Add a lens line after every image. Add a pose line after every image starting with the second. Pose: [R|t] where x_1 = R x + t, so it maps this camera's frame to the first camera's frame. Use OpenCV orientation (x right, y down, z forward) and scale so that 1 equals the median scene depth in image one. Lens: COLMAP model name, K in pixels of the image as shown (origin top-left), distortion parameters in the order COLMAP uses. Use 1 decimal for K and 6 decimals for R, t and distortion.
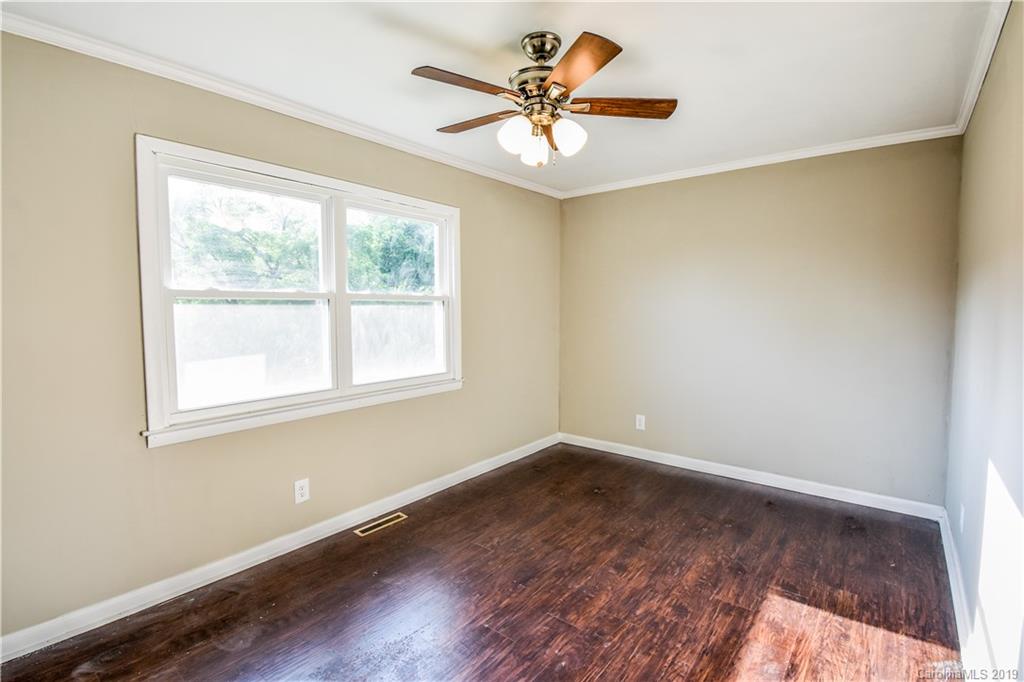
lens RADIAL K [[467.1, 0, 512.0], [0, 467.1, 341.0], [0, 0, 1]] dist [-0.000481, -0.000586]
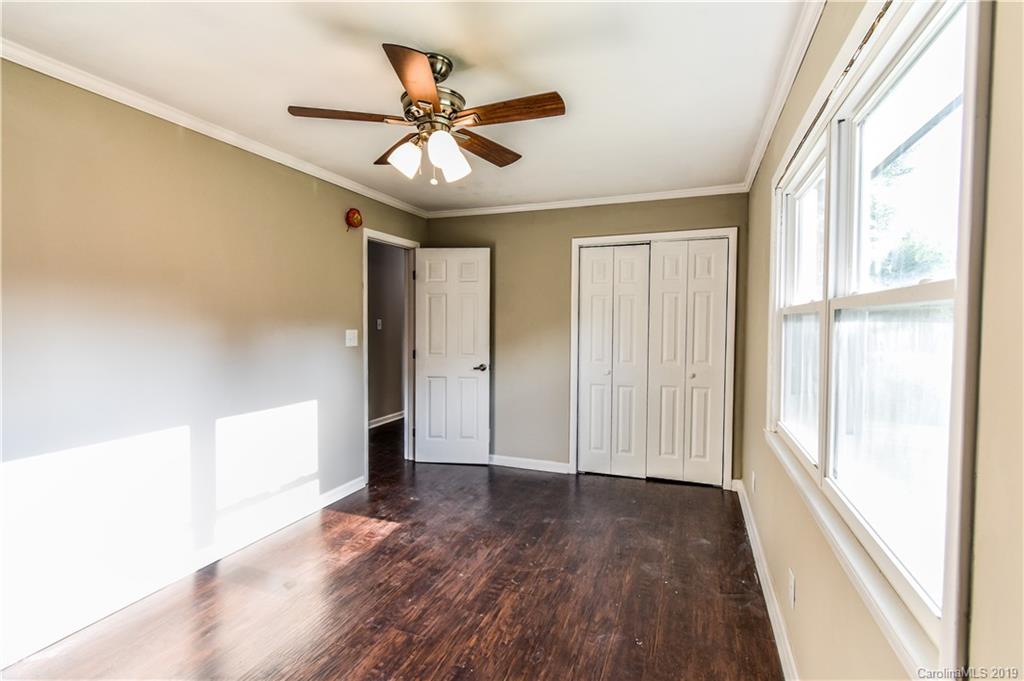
lens RADIAL K [[467.1, 0, 512.0], [0, 467.1, 340.5], [0, 0, 1]] dist [-0.000481, -0.000586]
pose [[-0.949339, 0.007611, -0.314161, 0.209325], [-0.027828, 0.993744, 0.108164, -0.143202], [0.313019, 0.111426, -0.943188, 1.925171]]
